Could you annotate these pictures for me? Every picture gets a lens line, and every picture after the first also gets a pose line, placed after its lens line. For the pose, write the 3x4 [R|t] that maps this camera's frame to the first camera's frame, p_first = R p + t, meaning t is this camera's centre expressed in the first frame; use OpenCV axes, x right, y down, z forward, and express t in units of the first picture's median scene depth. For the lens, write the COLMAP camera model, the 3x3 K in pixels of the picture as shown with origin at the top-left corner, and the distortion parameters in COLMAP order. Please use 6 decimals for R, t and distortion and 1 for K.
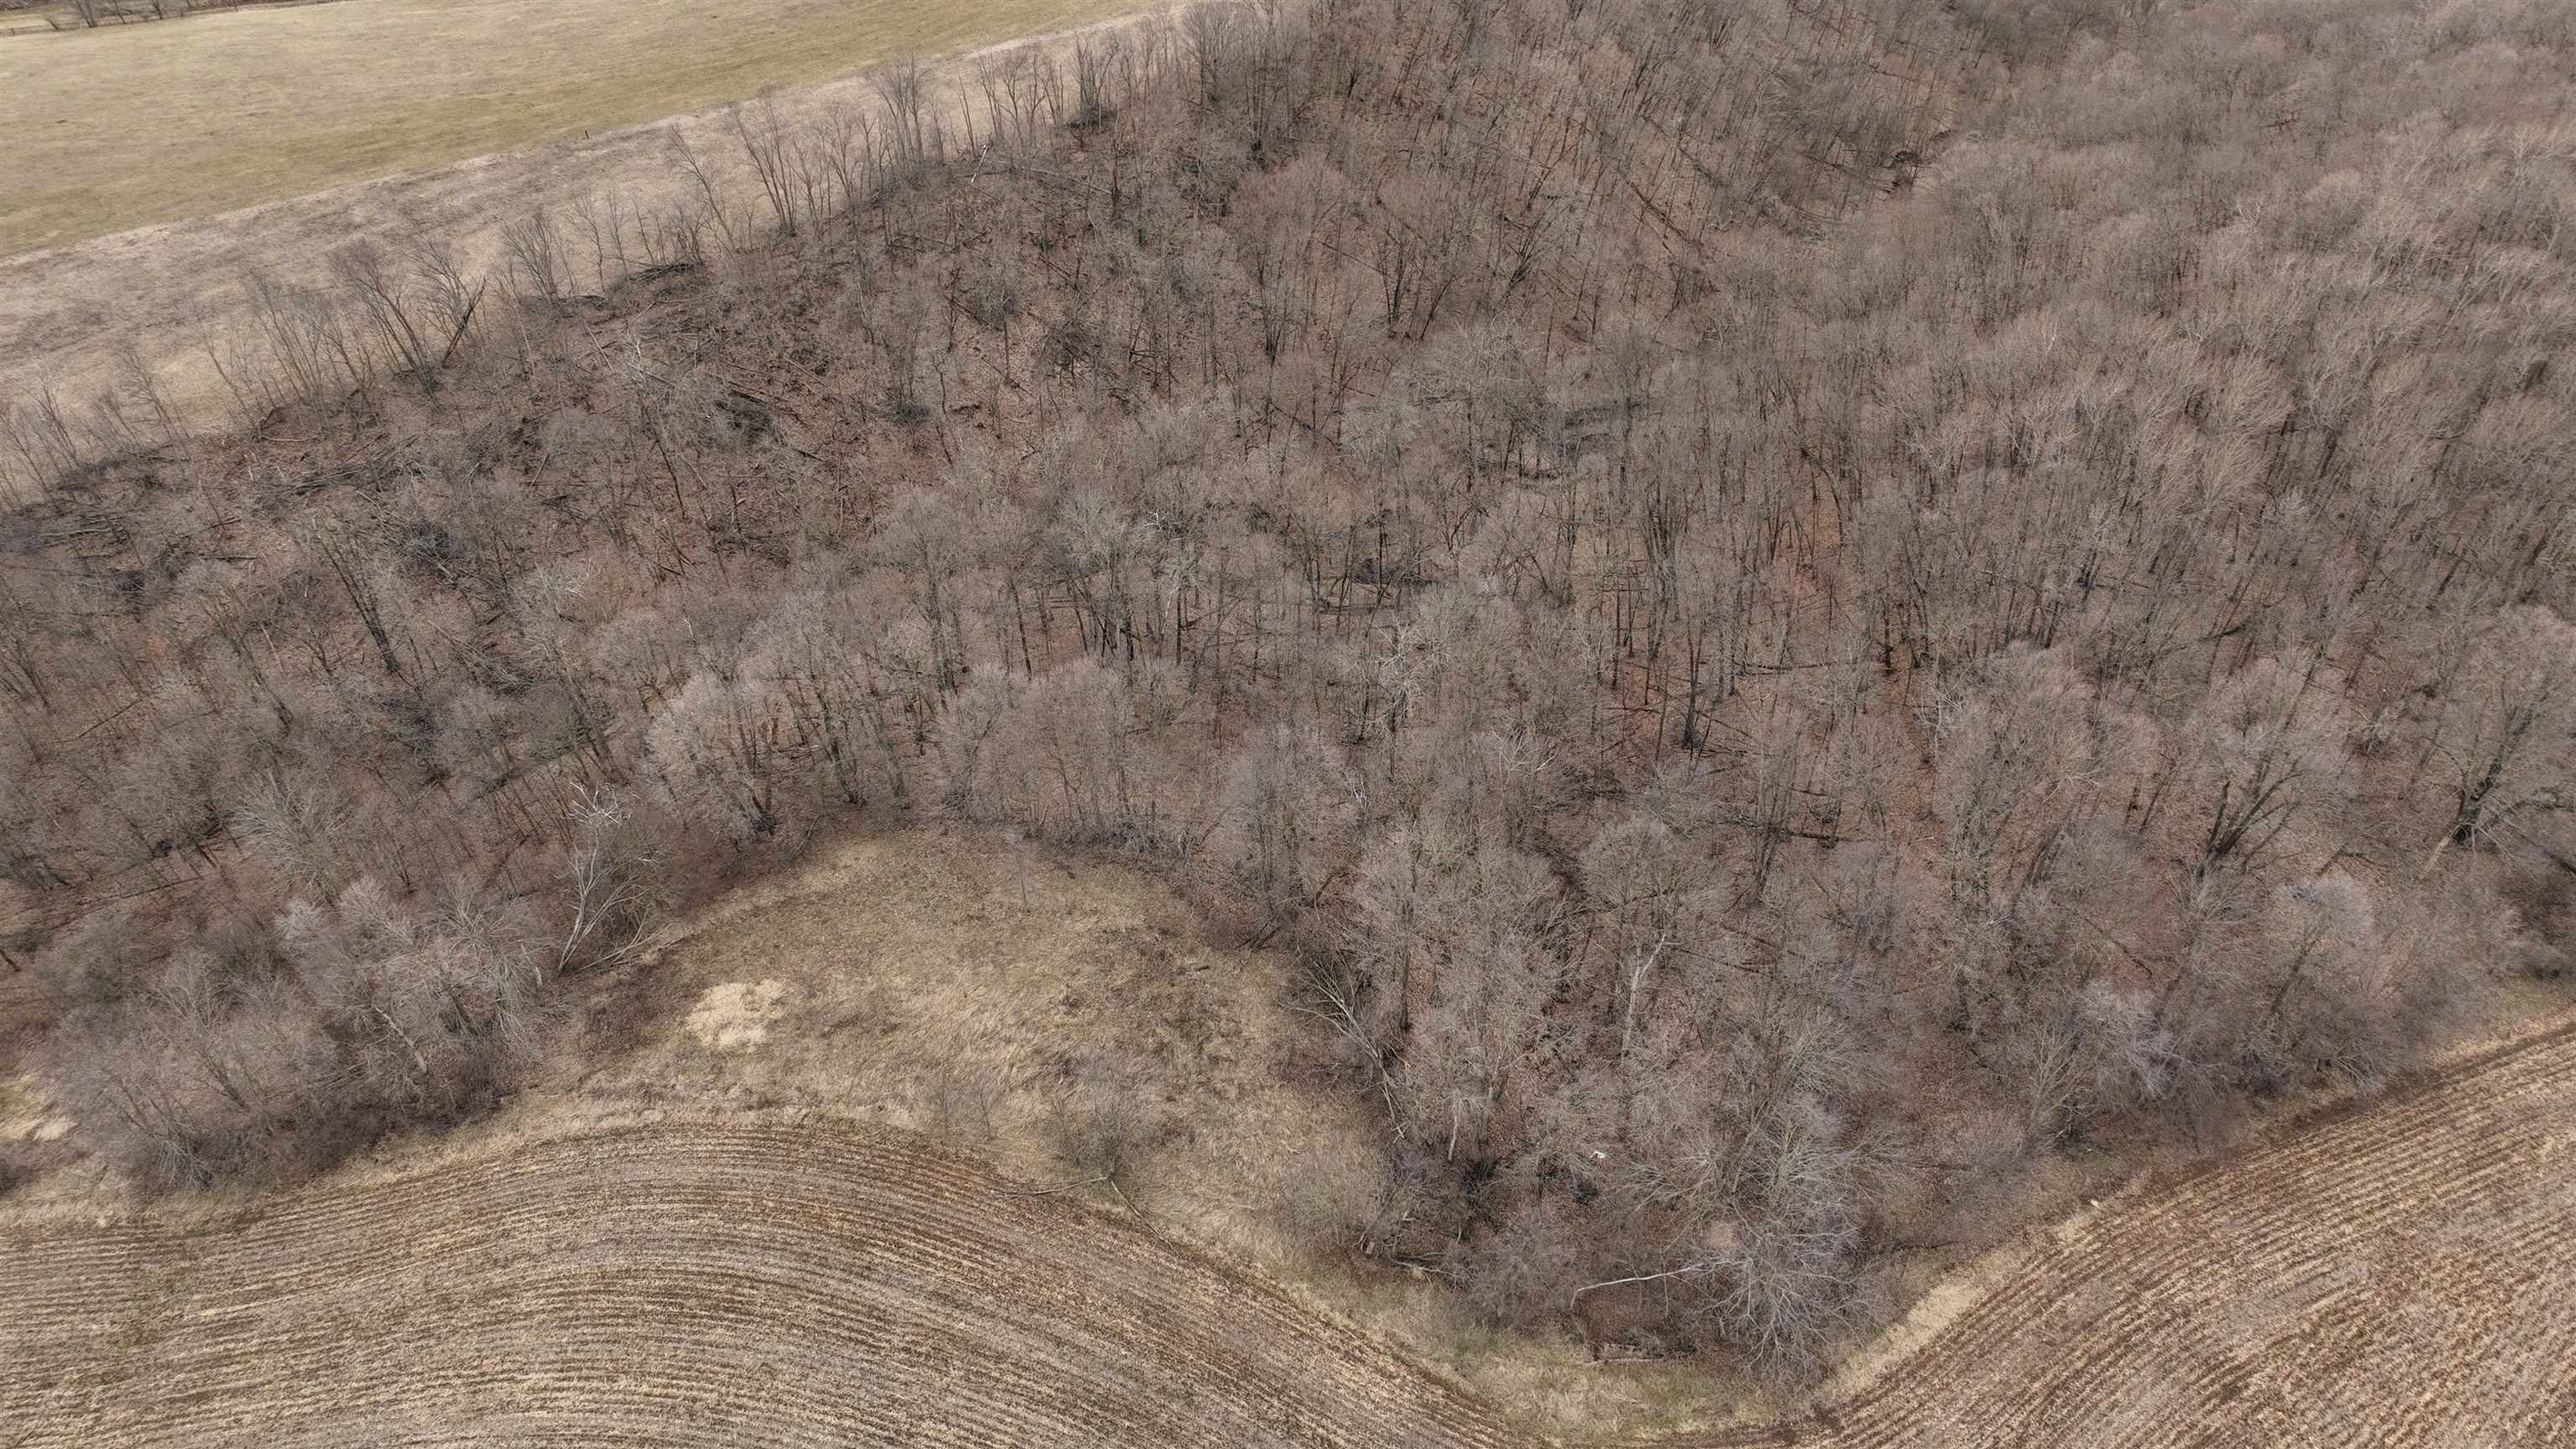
lens RADIAL K [[1798.2, 0, 1288.3], [0, 1798.2, 729.3], [0, 0, 1]] dist [0.004582, 0.004248]
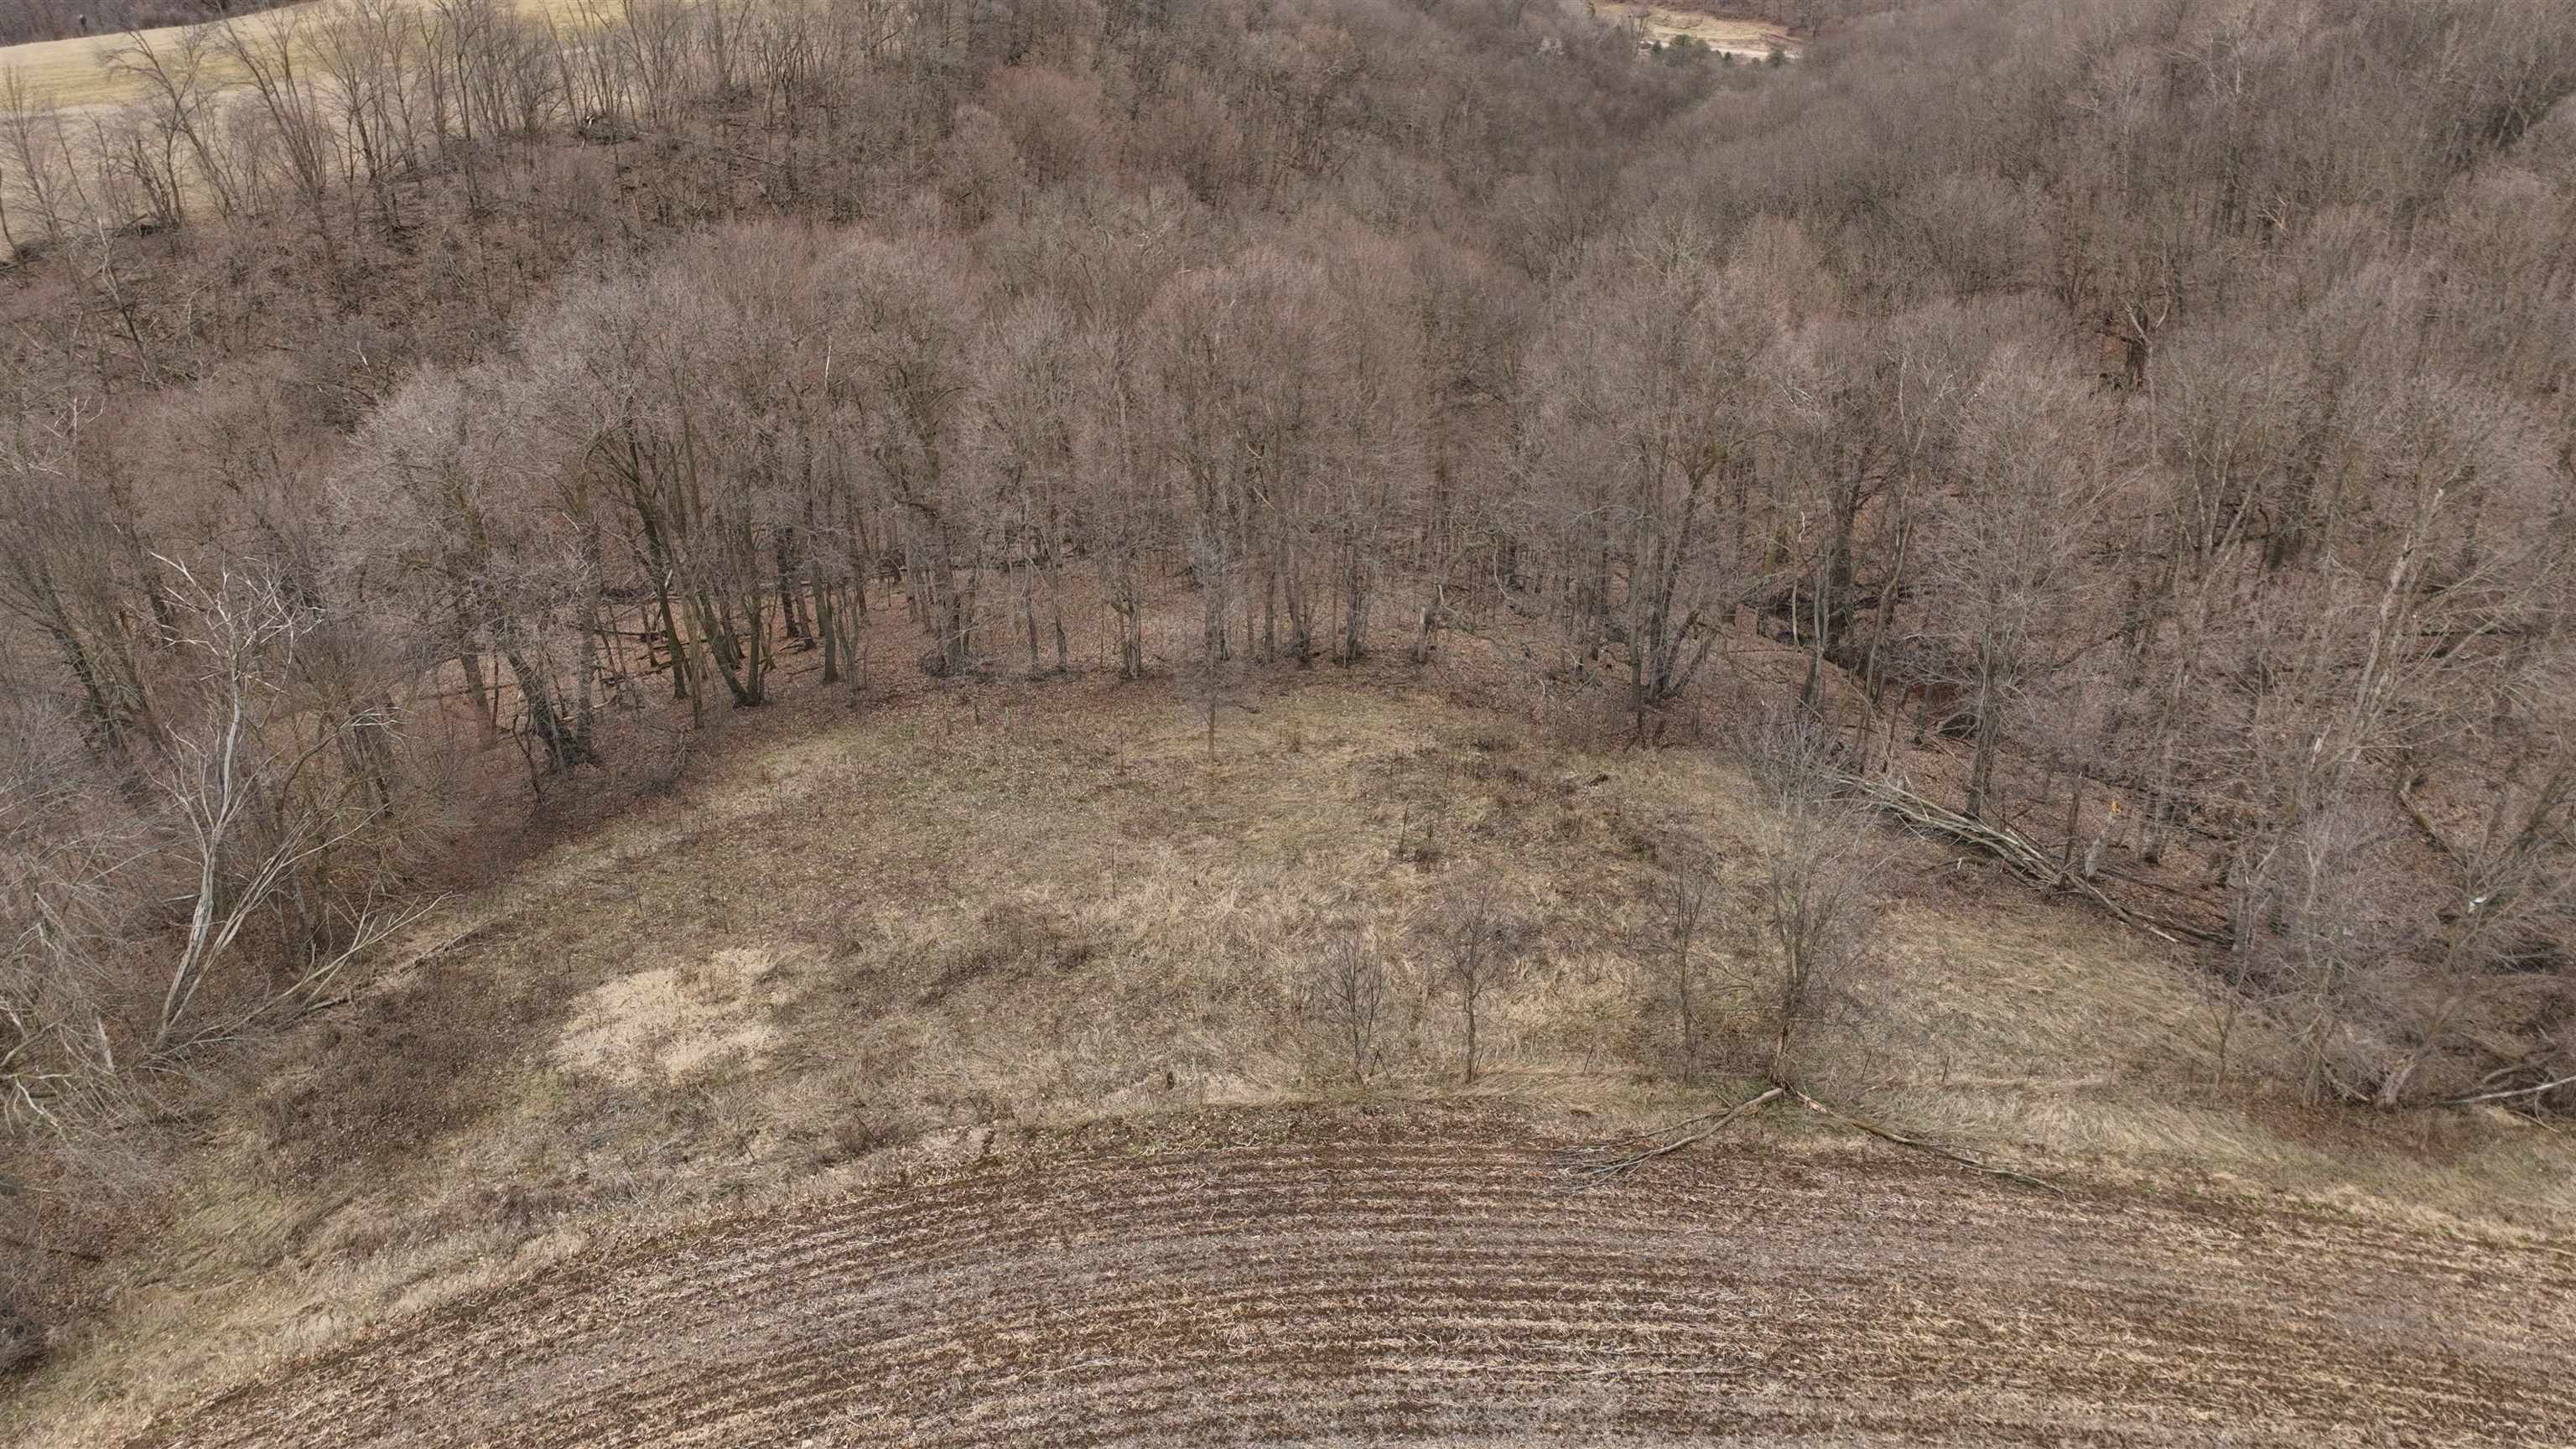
lens RADIAL K [[1798.2, 0, 1285.0], [0, 1798.2, 718.1], [0, 0, 1]] dist [0.004582, 0.004248]
pose [[0.940855, -0.155341, 0.301100, -0.300258], [0.222320, 0.953675, -0.202678, 0.213911], [-0.255667, 0.257632, 0.931805, 0.588811]]
